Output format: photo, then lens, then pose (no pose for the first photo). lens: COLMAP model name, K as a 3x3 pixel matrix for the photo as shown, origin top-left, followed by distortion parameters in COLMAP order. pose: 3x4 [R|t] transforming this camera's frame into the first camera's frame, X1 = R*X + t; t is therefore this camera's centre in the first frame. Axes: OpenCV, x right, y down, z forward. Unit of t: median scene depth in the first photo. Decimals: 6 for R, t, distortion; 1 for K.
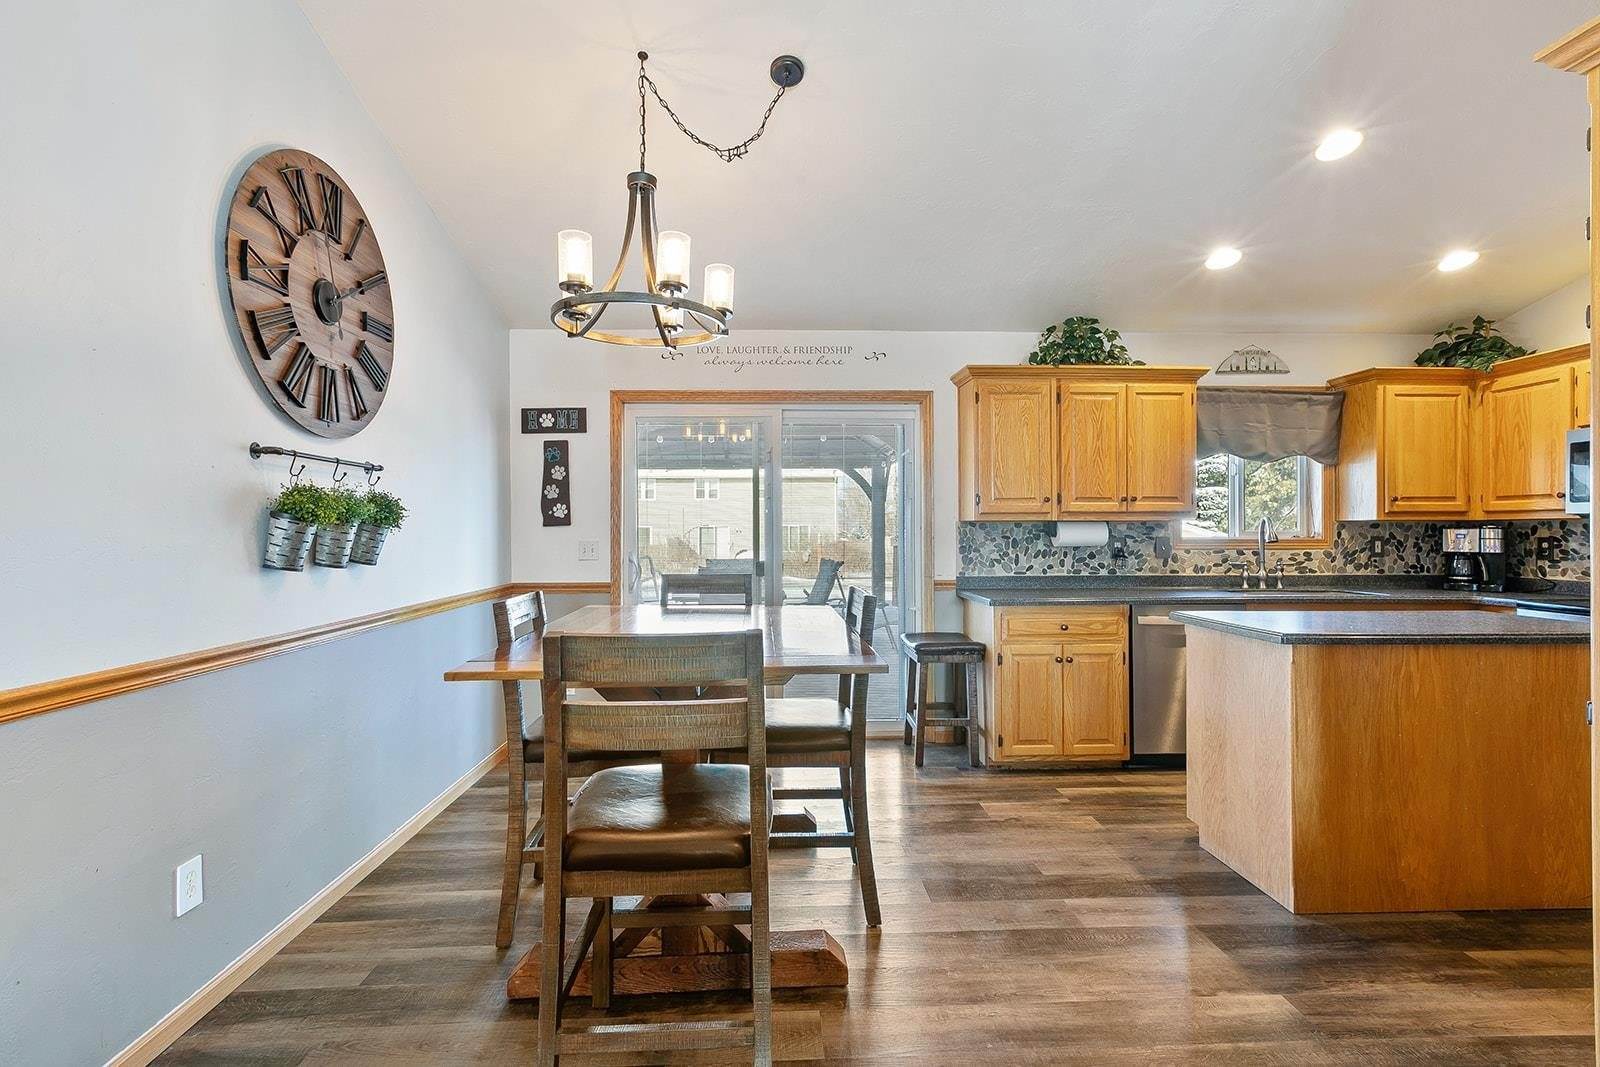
lens RADIAL K [[747.1, 0, 797.6], [0, 747.1, 527.6], [0, 0, 1]] dist [0.005118, -0.000679]
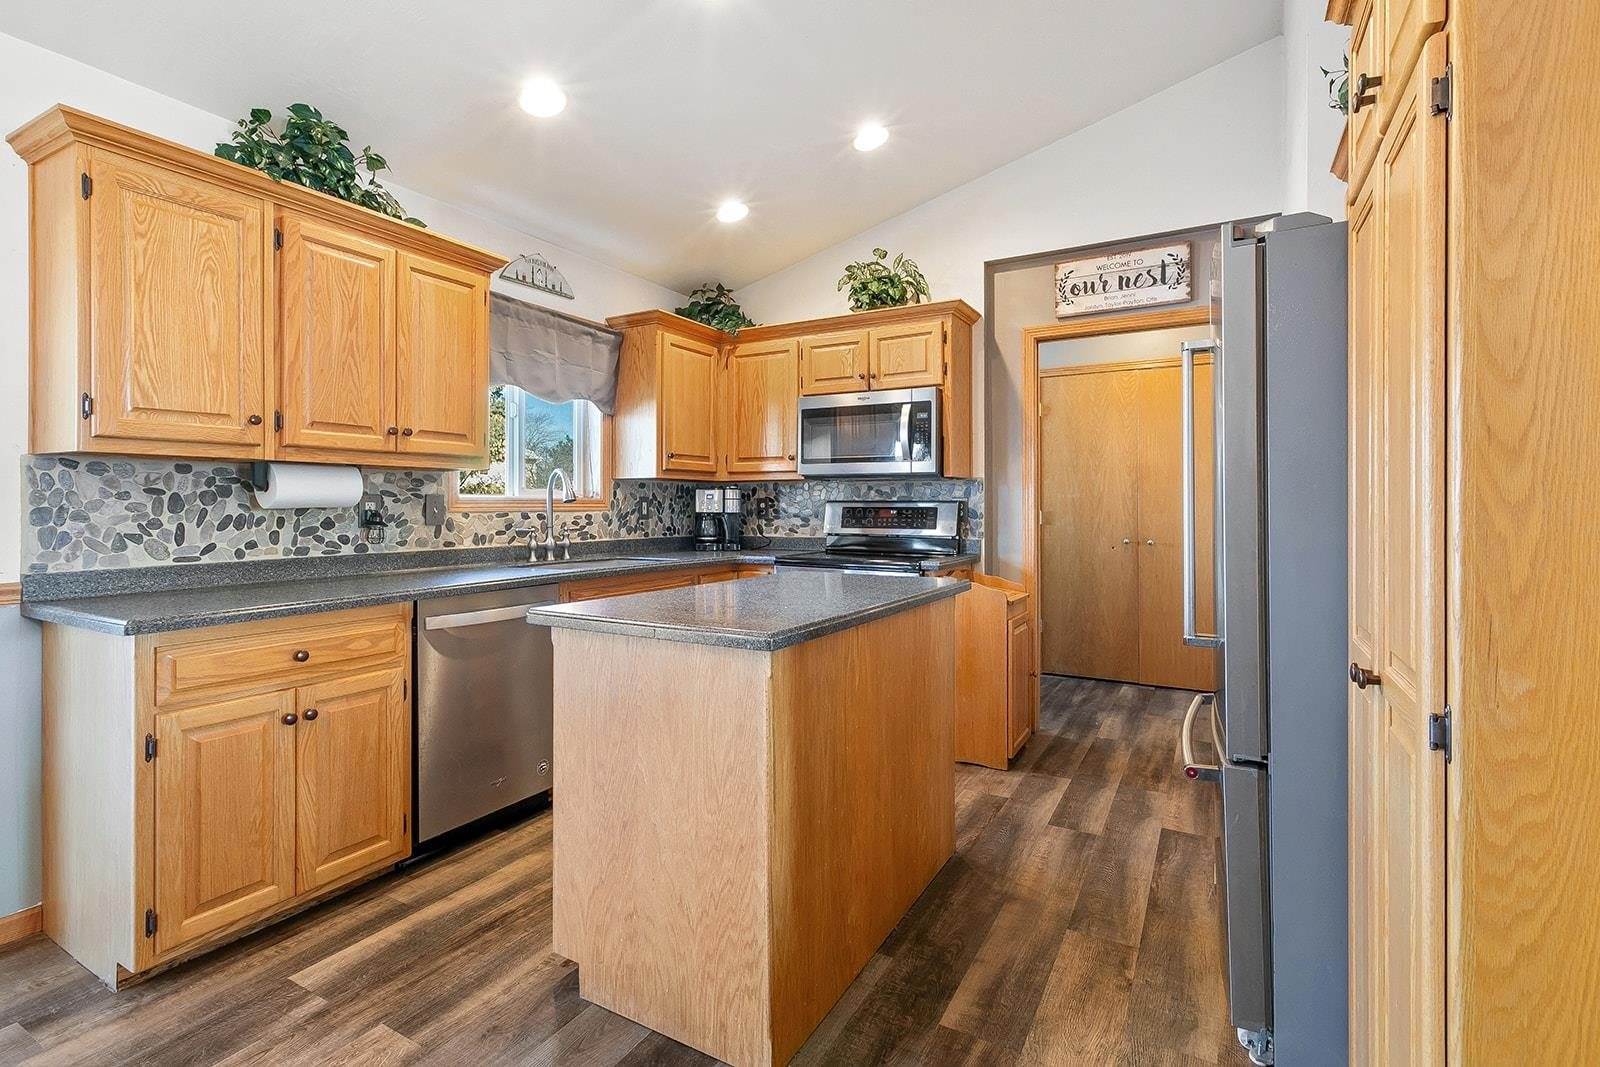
lens RADIAL K [[761.3, 0, 769.9], [0, 761.3, 500.2], [0, 0, 1]] dist [0.006334, 0.000455]
pose [[0.547816, 0.006614, 0.836573, 0.073354], [-0.005040, 0.999977, -0.004606, 0.020354], [-0.836584, -0.001693, 0.547837, 0.371902]]
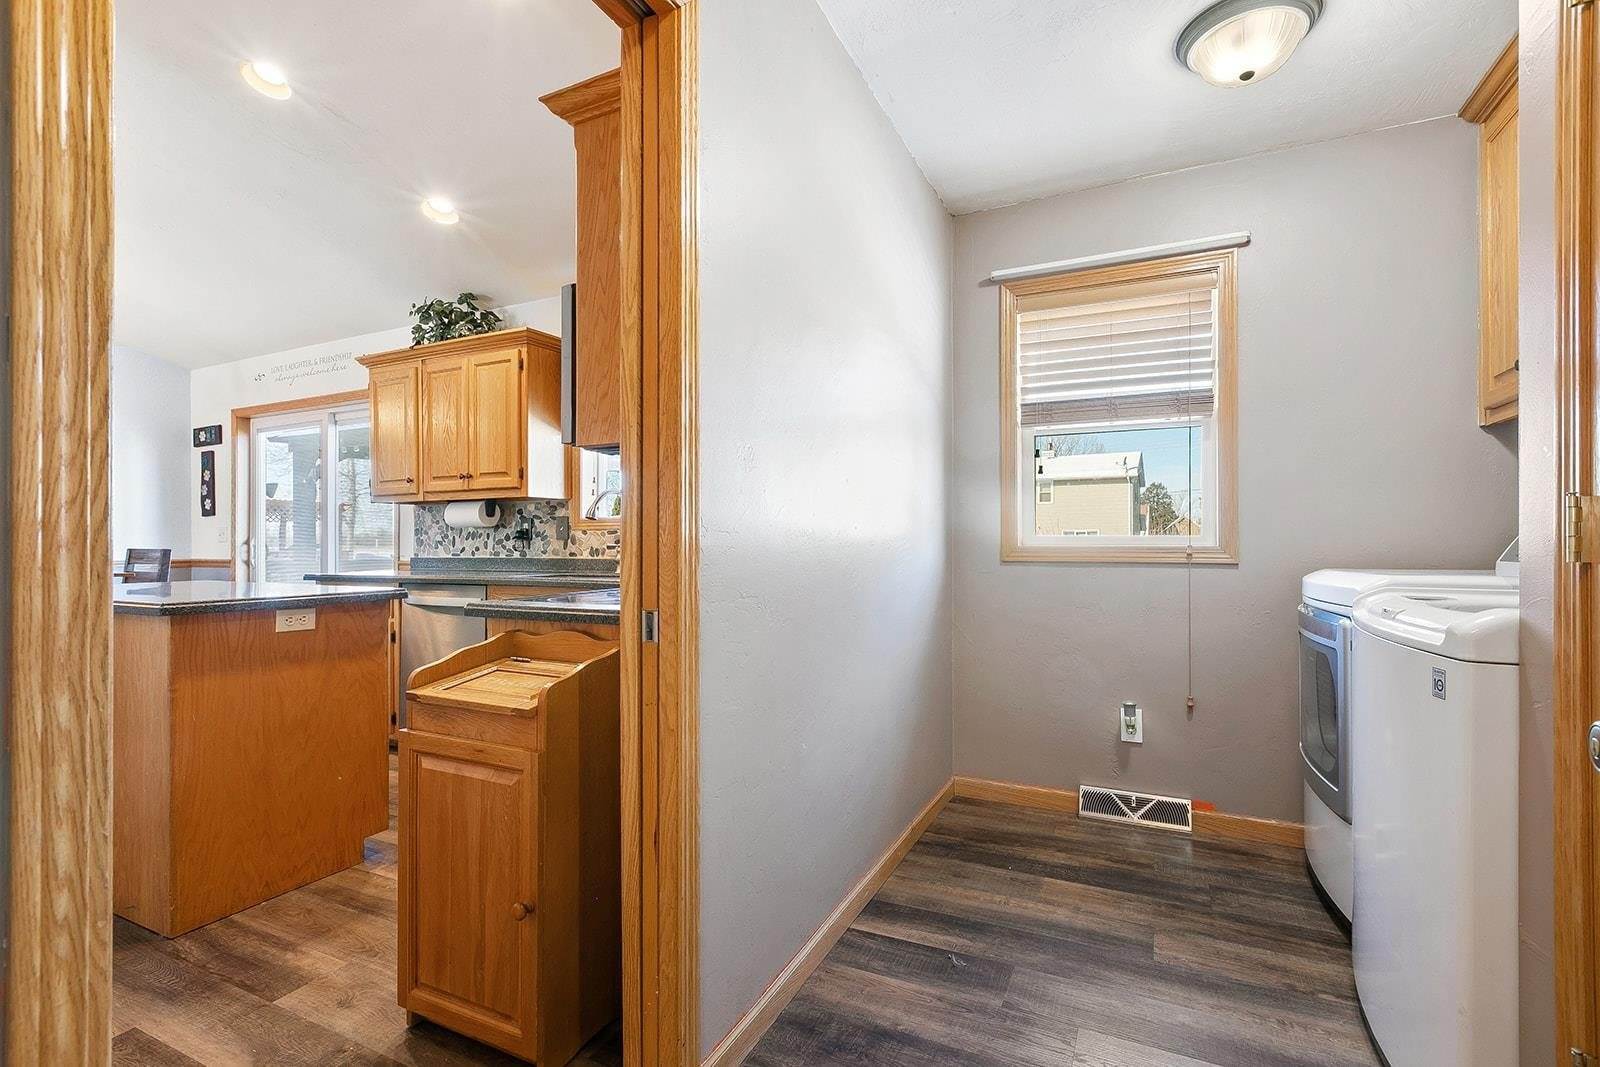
lens RADIAL K [[737.3, 0, 806.7], [0, 737.3, 538.0], [0, 0, 1]] dist [0.003004, 0.000025]
pose [[0.879414, -0.004173, -0.476039, 1.233263], [0.006753, 0.999970, 0.003709, 0.038928], [0.476009, -0.006476, 0.879416, 0.359153]]
